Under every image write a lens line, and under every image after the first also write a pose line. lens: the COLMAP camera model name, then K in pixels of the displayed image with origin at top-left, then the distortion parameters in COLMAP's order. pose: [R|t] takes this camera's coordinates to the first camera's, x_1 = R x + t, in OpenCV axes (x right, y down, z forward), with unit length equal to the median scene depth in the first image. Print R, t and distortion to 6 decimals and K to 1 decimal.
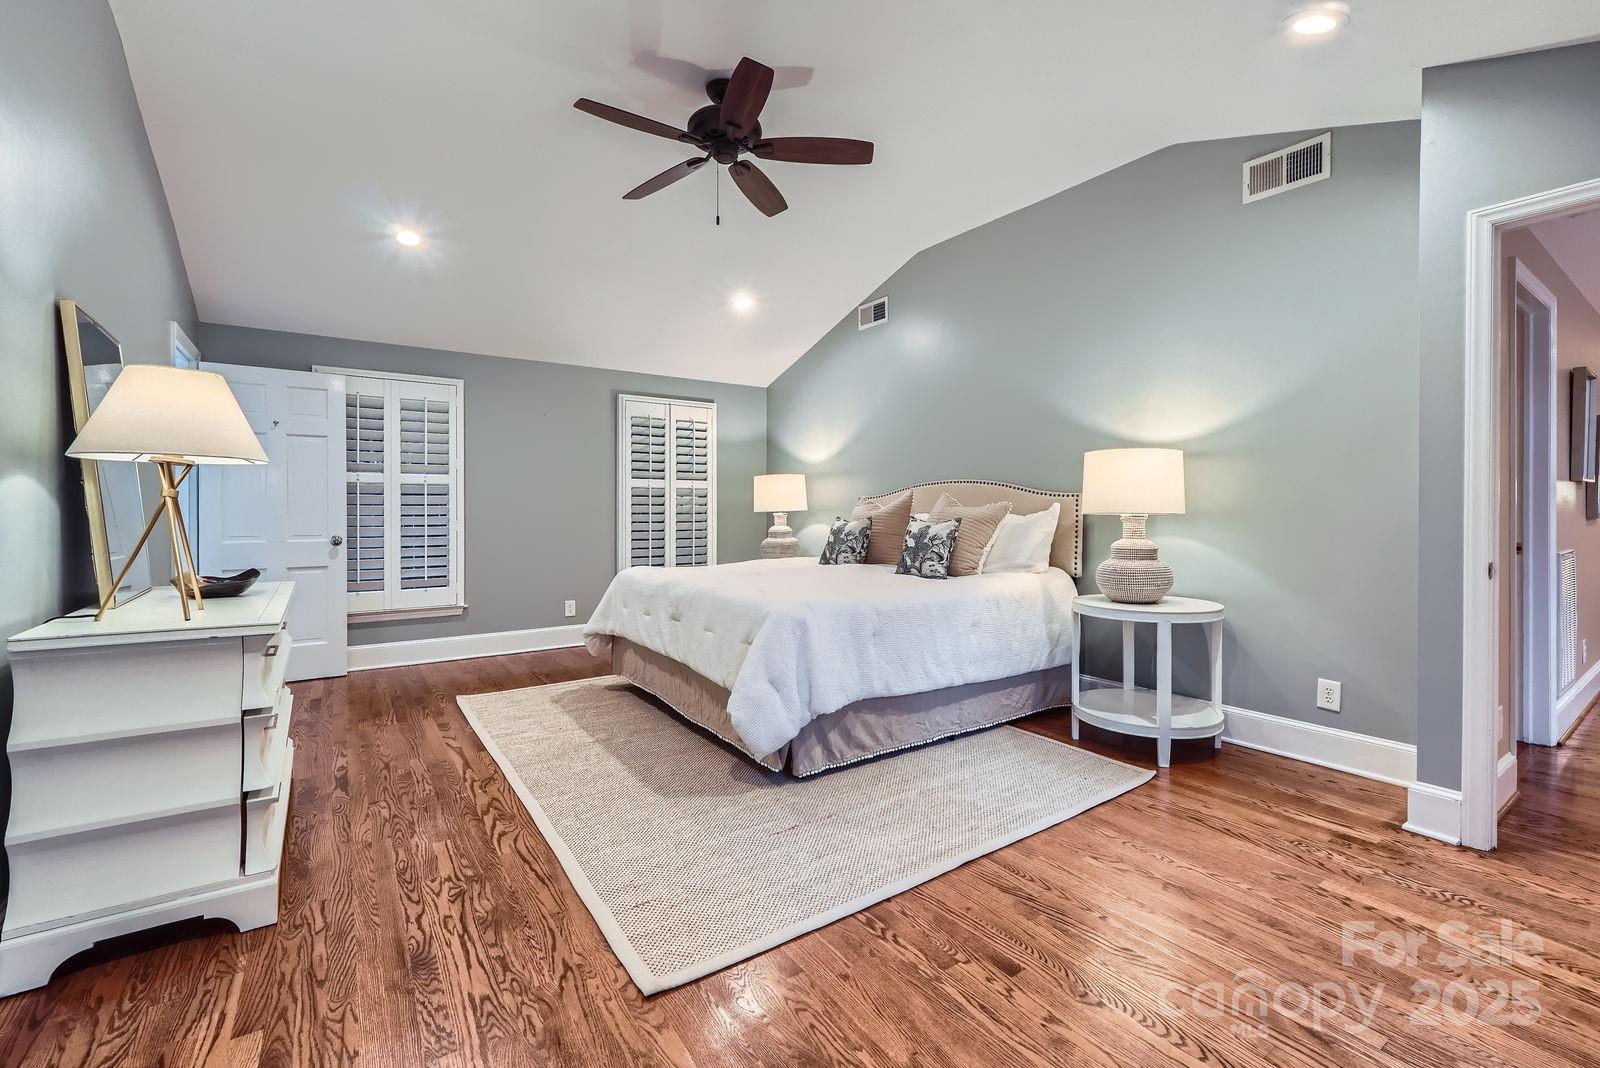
lens RADIAL K [[676.4, 0, 803.0], [0, 676.4, 516.7], [0, 0, 1]] dist [-0.002231, 0.000151]
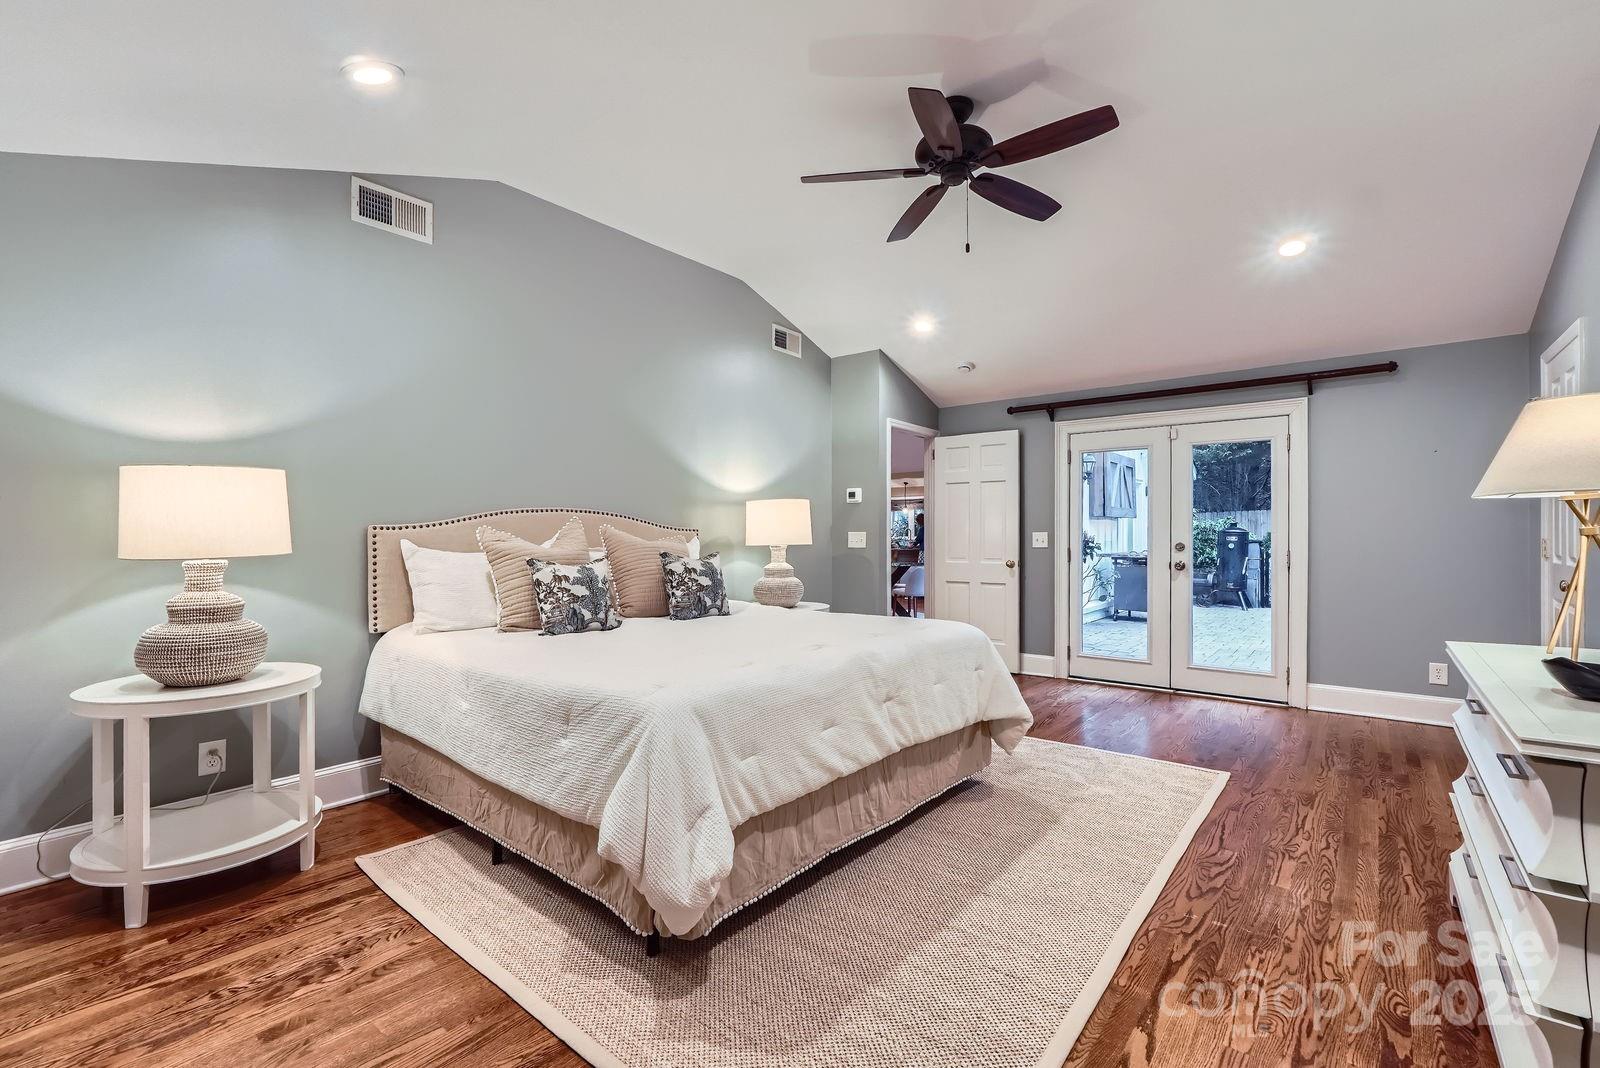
lens RADIAL K [[703.5, 0, 800.0], [0, 703.5, 534.0], [0, 0, 1]] dist [0.000804, 0.000751]
pose [[-0.276627, 0.003881, 0.960970, -1.111336], [0.020603, 0.999786, 0.001892, -0.033481], [-0.960757, 0.020322, -0.276647, 1.628130]]
